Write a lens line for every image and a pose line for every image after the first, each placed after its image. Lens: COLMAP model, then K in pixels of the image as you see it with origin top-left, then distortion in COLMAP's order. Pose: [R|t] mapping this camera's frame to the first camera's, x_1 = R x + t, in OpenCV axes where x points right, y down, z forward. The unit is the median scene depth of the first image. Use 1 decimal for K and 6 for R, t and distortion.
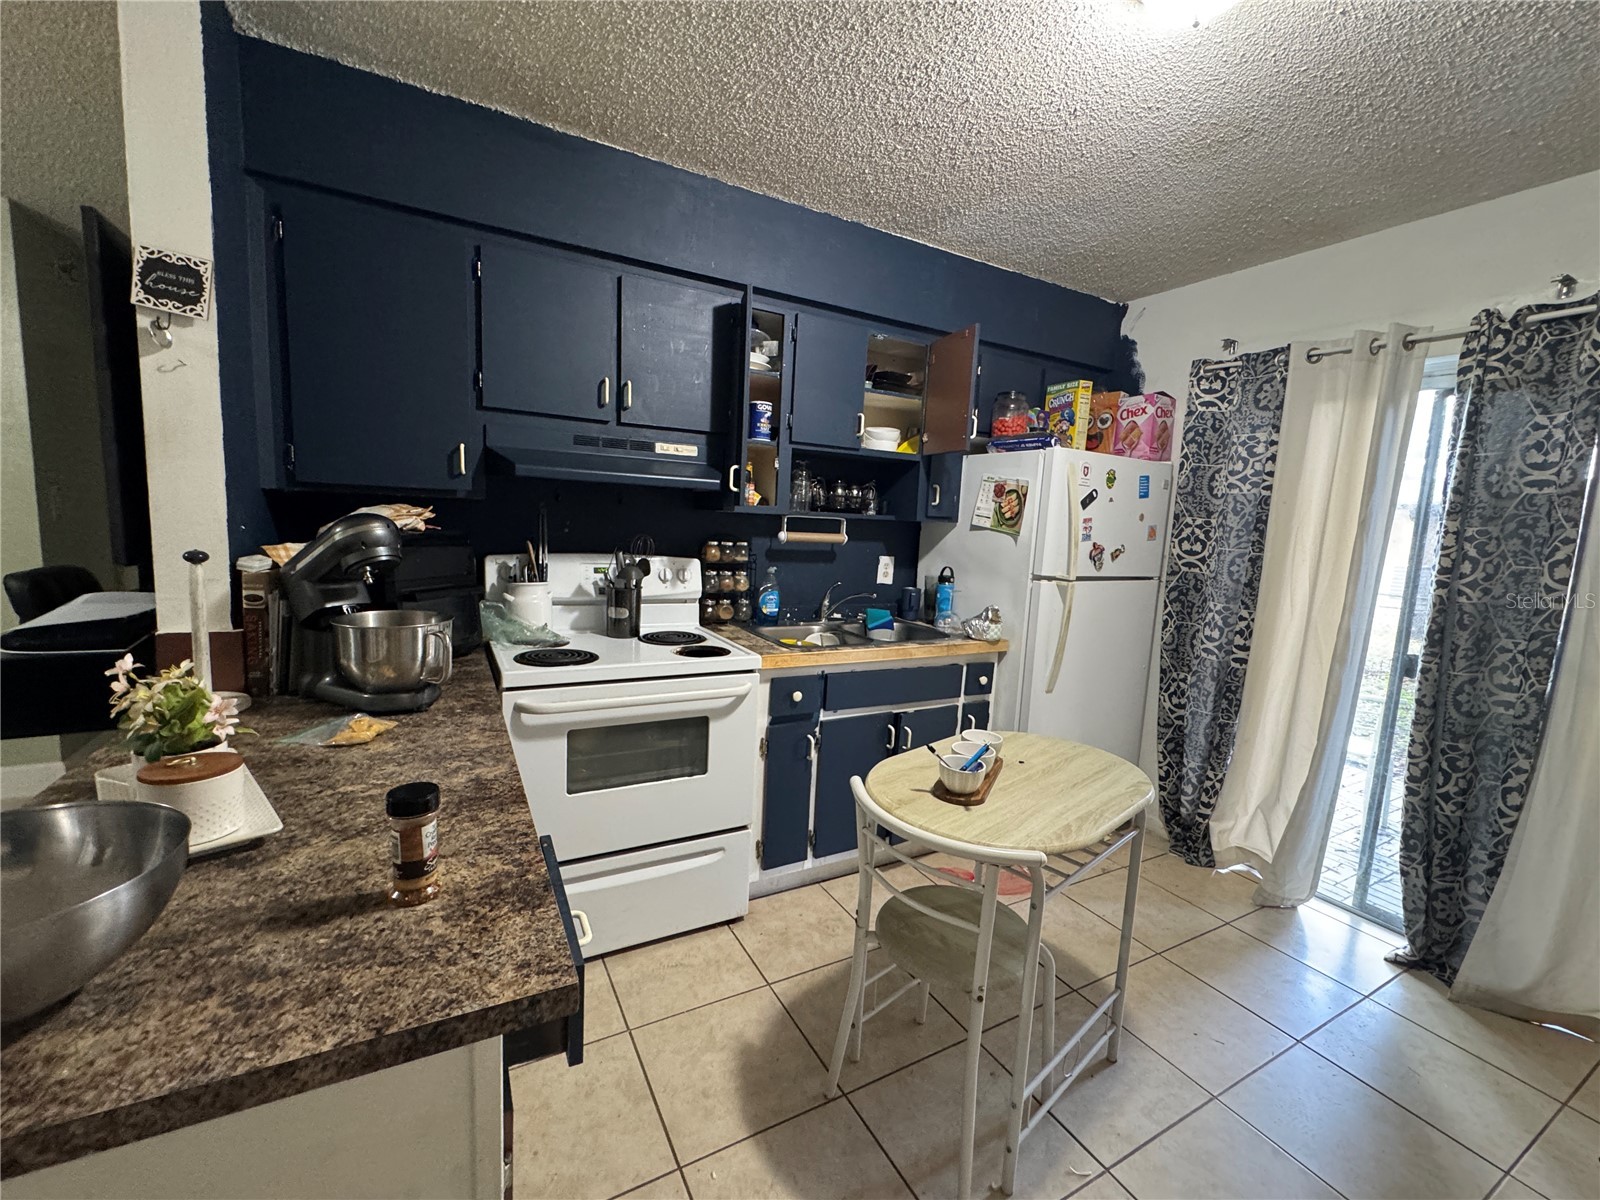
lens RADIAL K [[656.2, 0, 800.0], [0, 656.2, 600.0], [0, 0, 1]] dist [-0.000563, -0.000295]
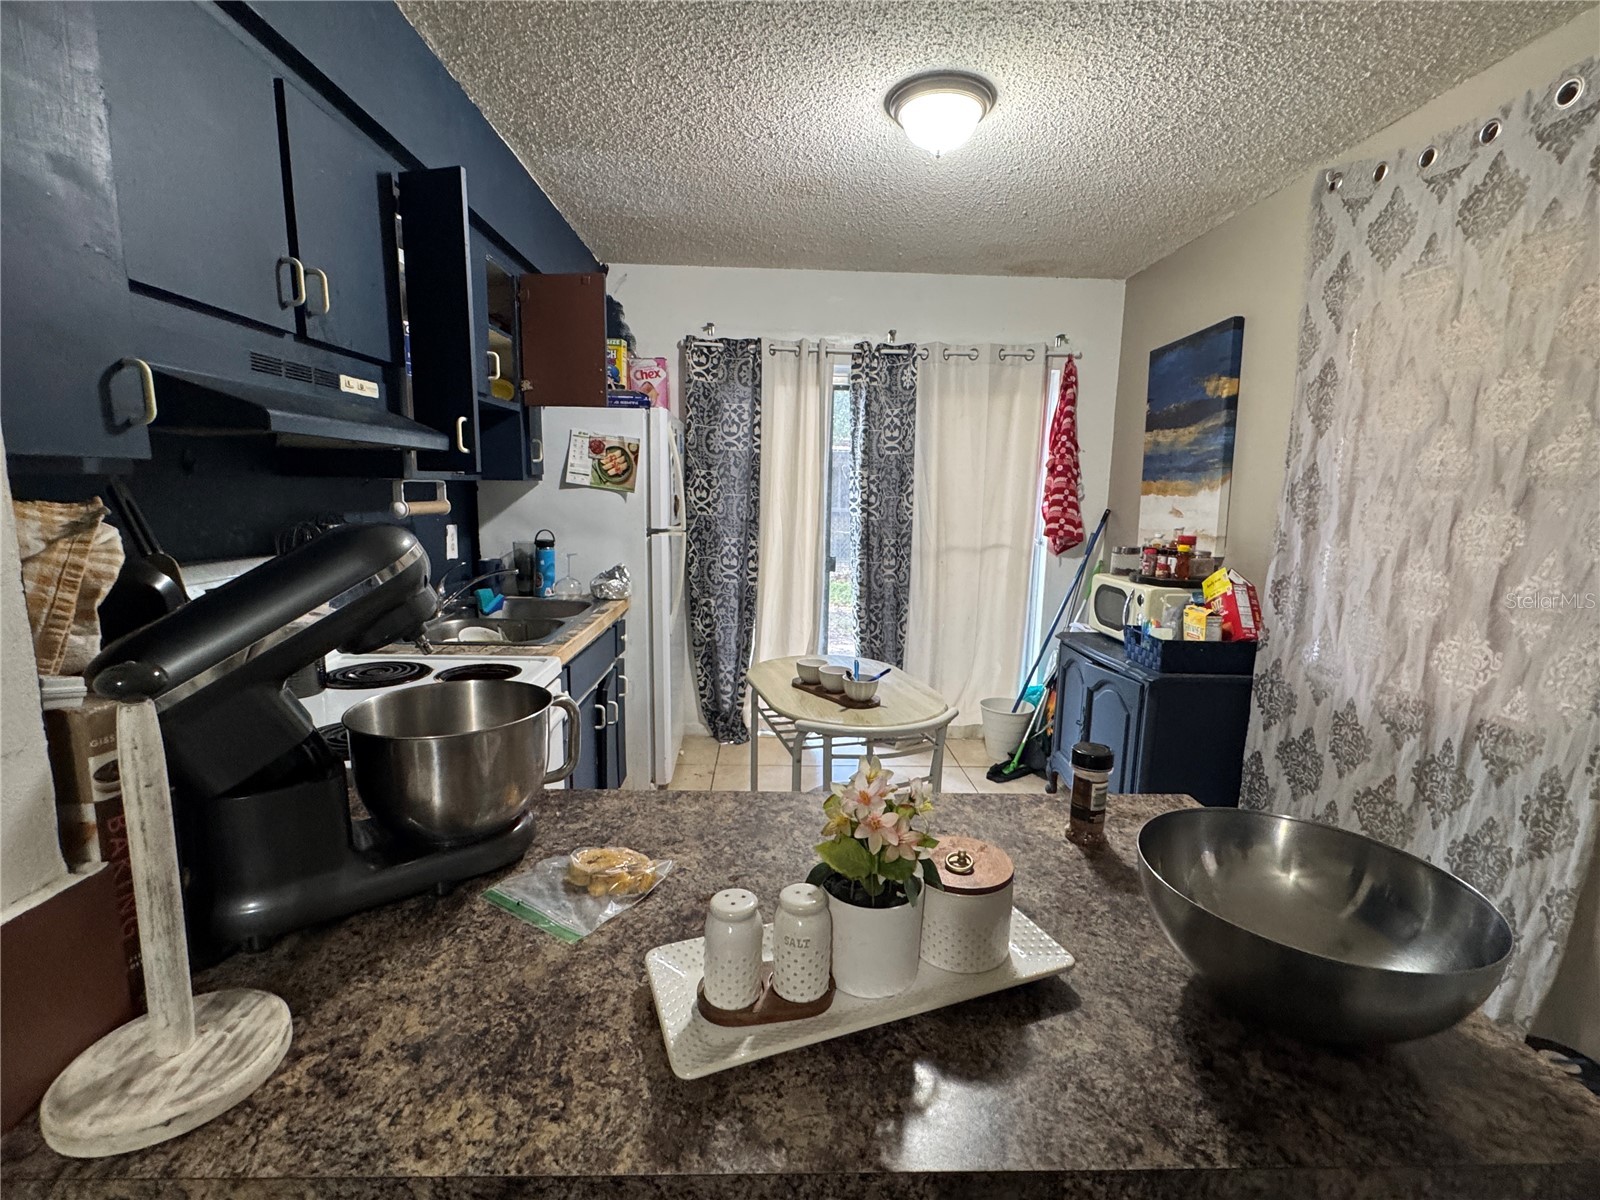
lens RADIAL K [[718.0, 0, 800.0], [0, 718.0, 600.0], [0, 0, 1]] dist [0.001354, 0.000160]
pose [[0.454705, -0.180891, 0.872079, -0.542970], [0.116160, 0.982839, 0.143299, -0.061716], [-0.883035, 0.036142, 0.467914, 0.244190]]
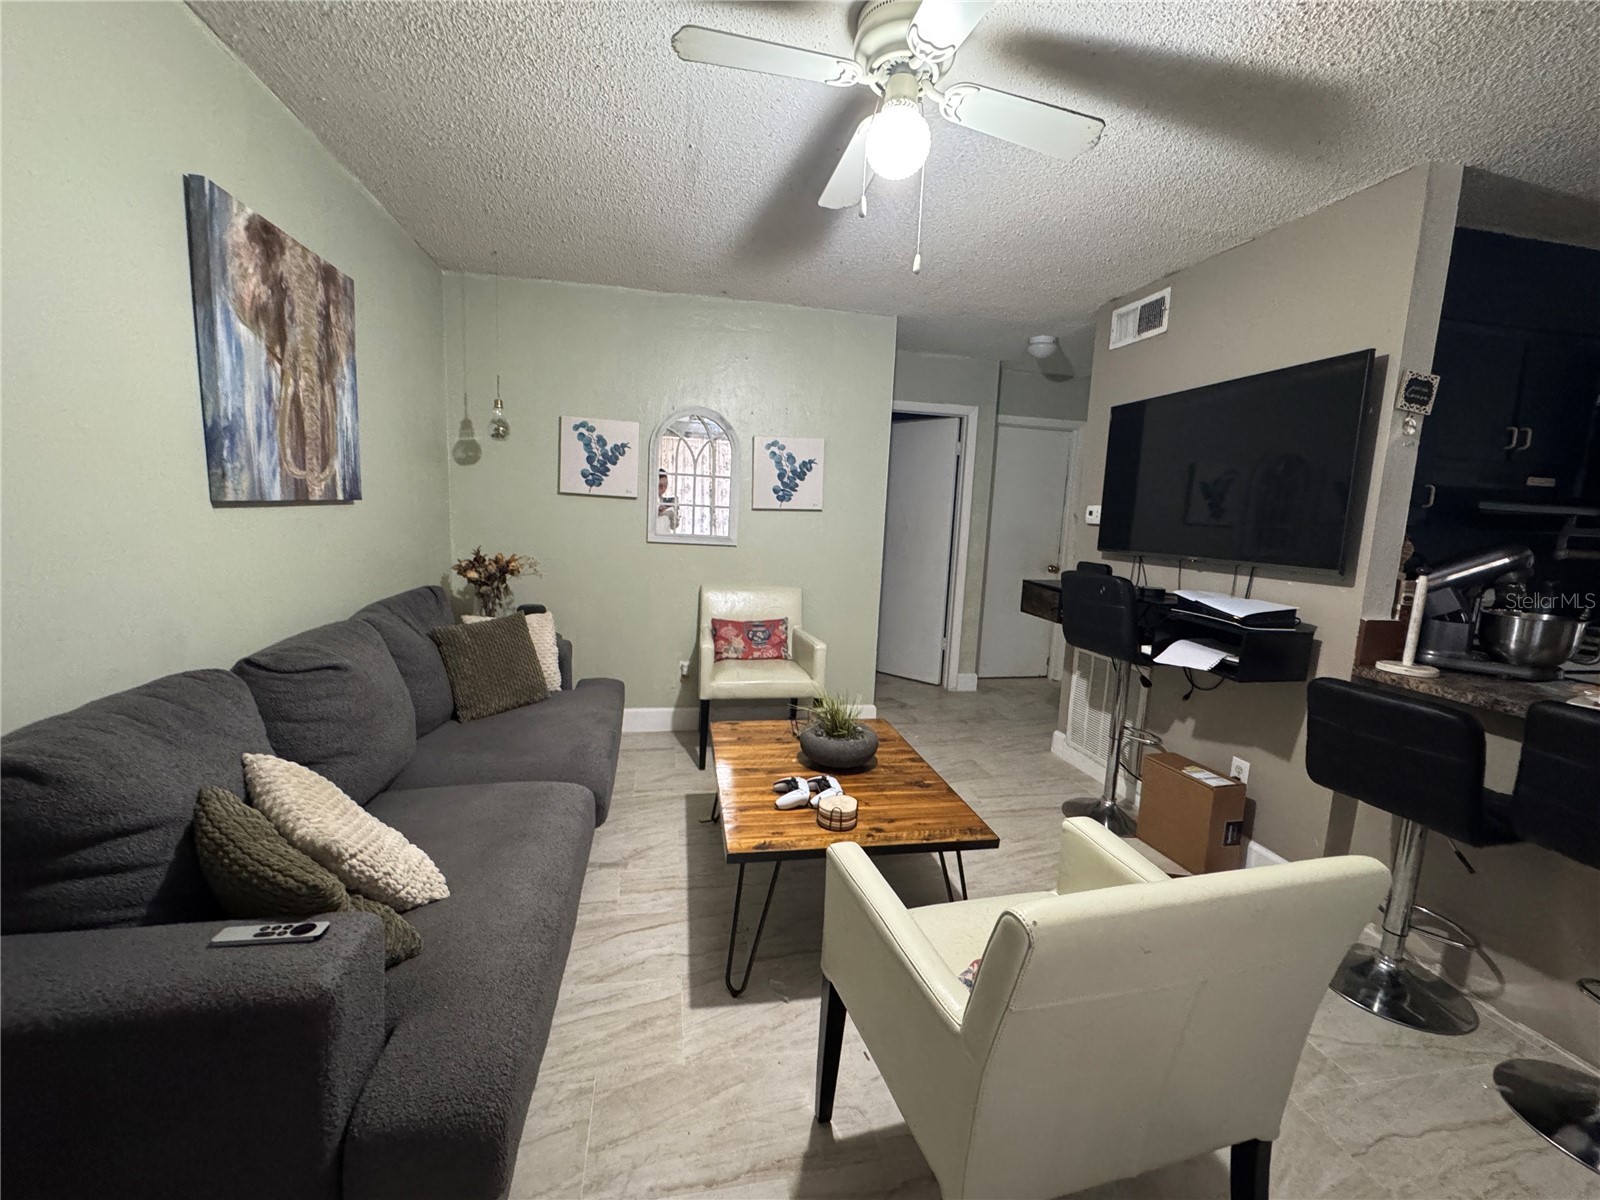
lens RADIAL K [[656.2, 0, 800.0], [0, 656.2, 600.0], [0, 0, 1]] dist [-0.000563, -0.000295]
pose [[0.950936, 0.032240, -0.307703, -0.915515], [-0.036510, 0.999300, -0.008128, 0.036241], [0.307226, 0.018963, 0.951448, -0.453190]]
